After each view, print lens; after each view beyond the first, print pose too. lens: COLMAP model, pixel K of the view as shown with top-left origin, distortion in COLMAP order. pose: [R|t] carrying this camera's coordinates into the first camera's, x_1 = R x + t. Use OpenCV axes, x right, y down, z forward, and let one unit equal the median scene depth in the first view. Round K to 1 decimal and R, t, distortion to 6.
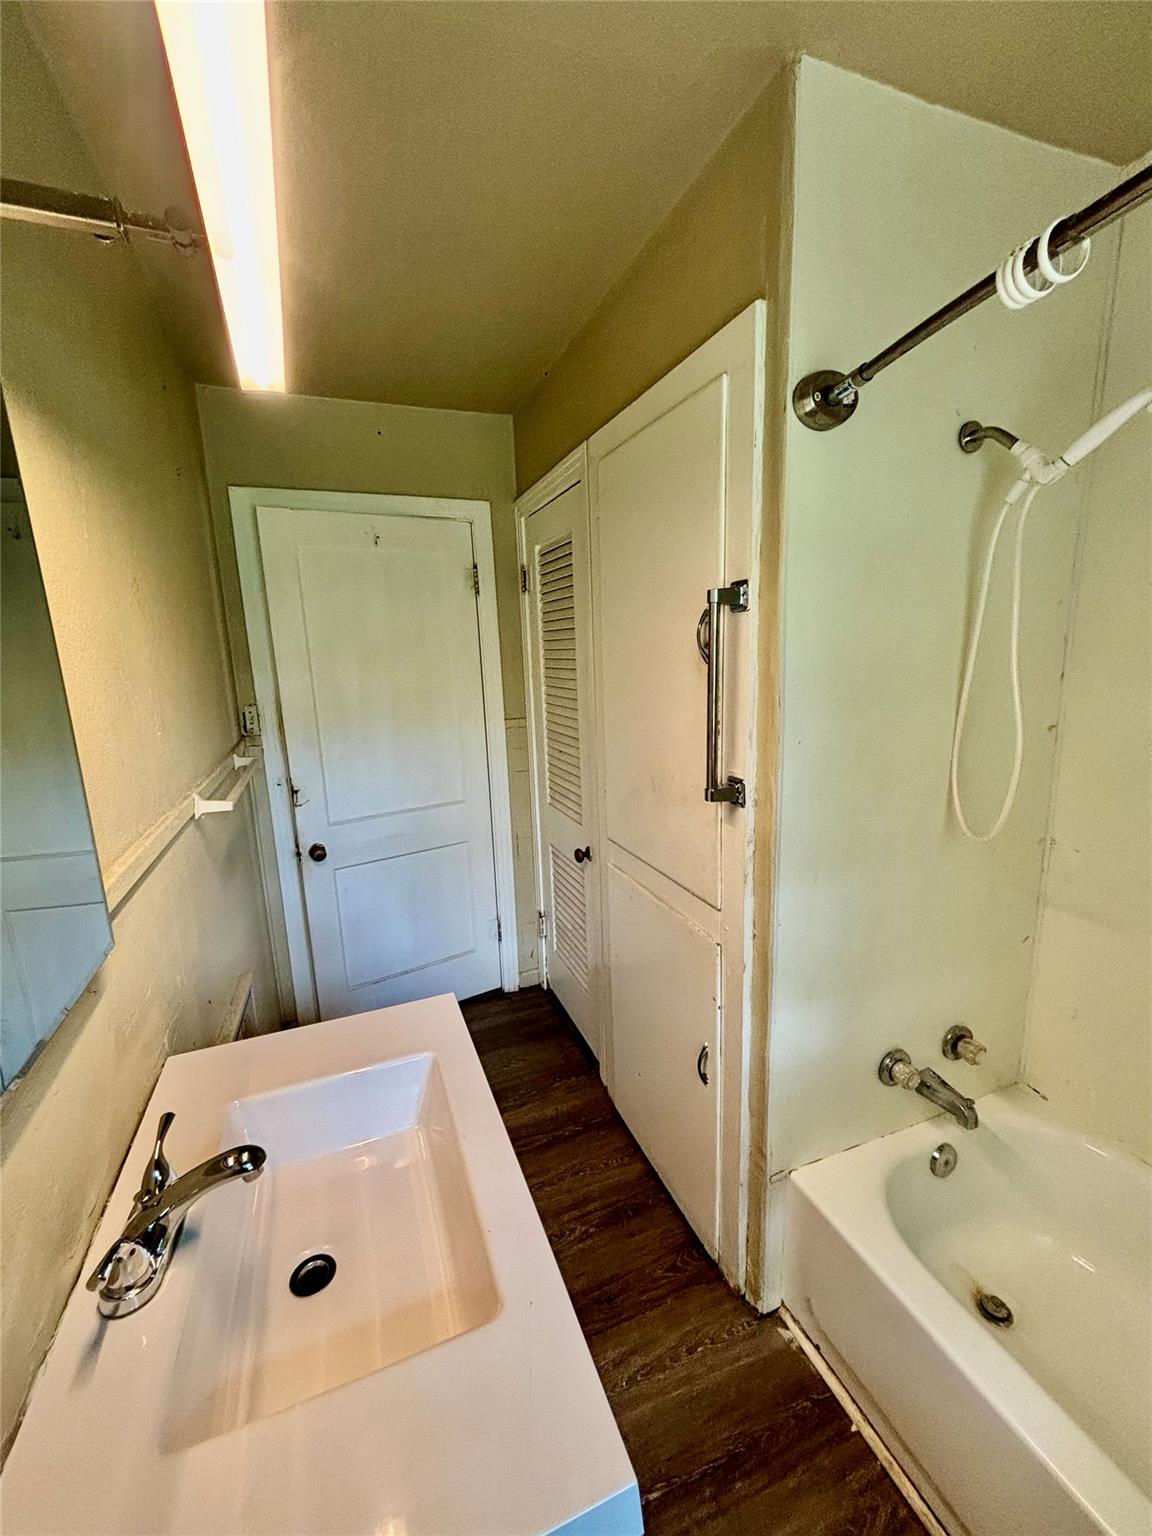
lens RADIAL K [[621.5, 0, 576.0], [0, 621.5, 768.0], [0, 0, 1]] dist [-0.001578, 0.000589]
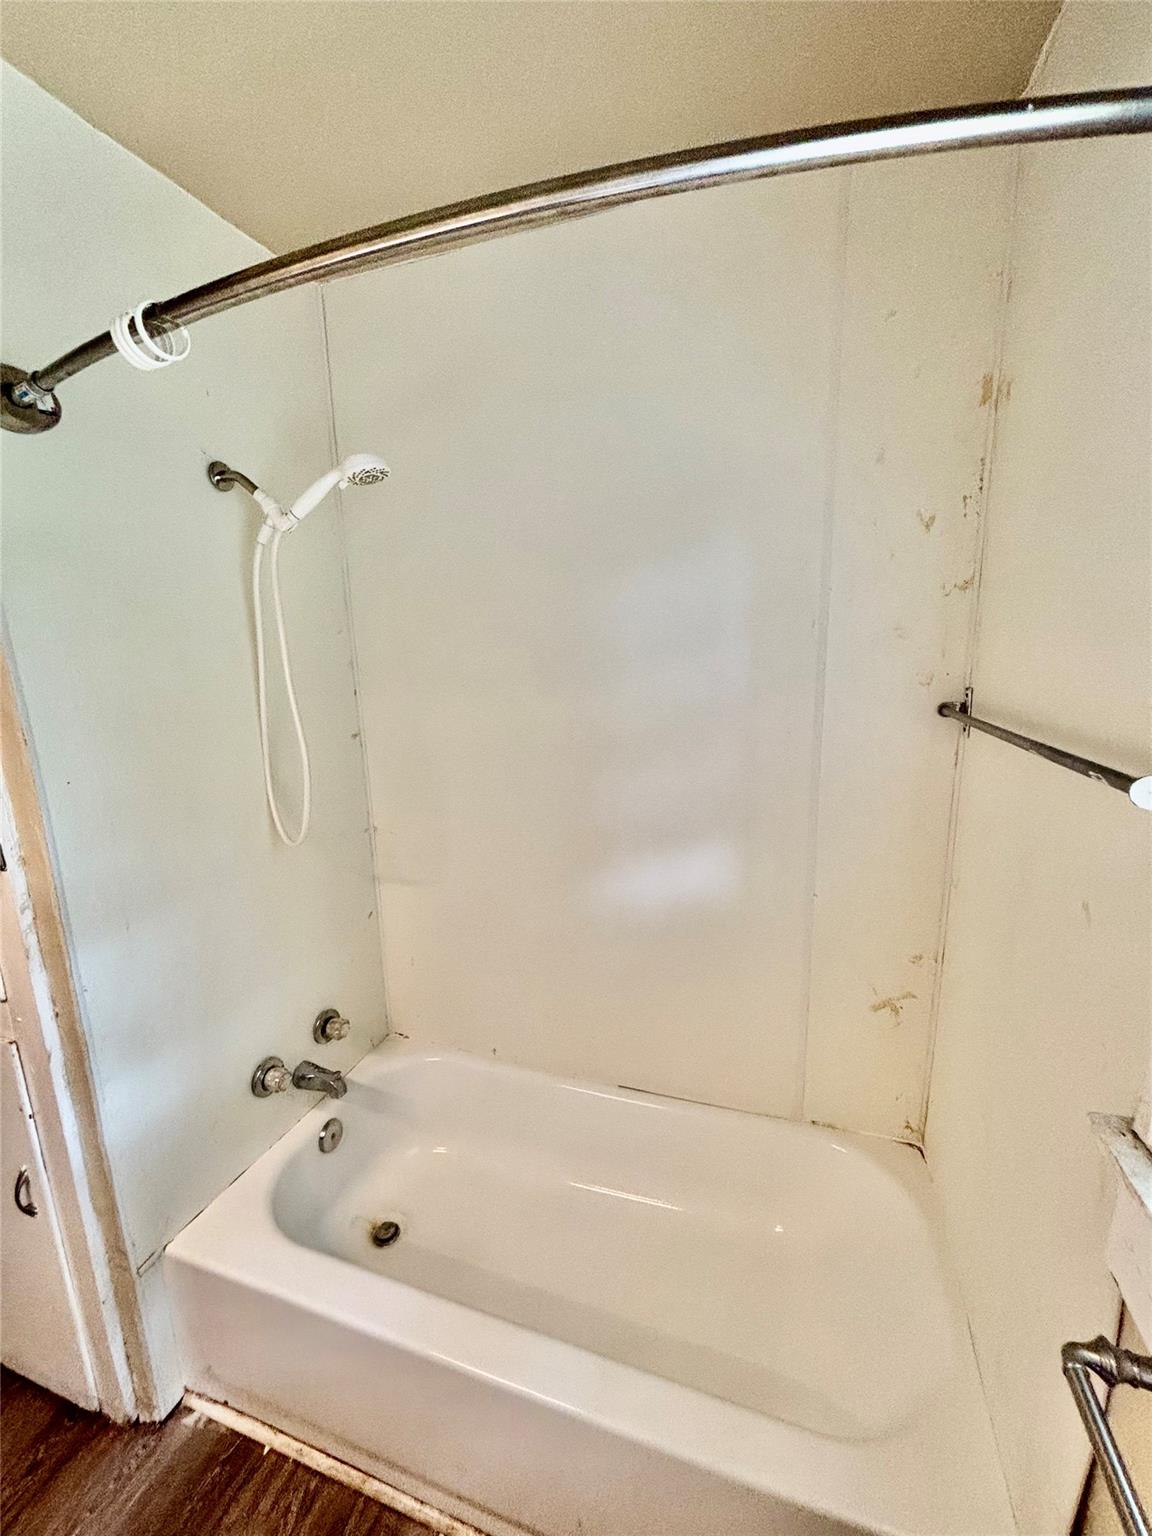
lens RADIAL K [[621.5, 0, 576.0], [0, 621.5, 768.0], [0, 0, 1]] dist [-0.001578, 0.000589]
pose [[0.643015, -0.132888, 0.754237, 0.136797], [0.148636, 0.987759, 0.047314, 0.002975], [-0.751292, 0.081683, 0.654896, -0.104002]]
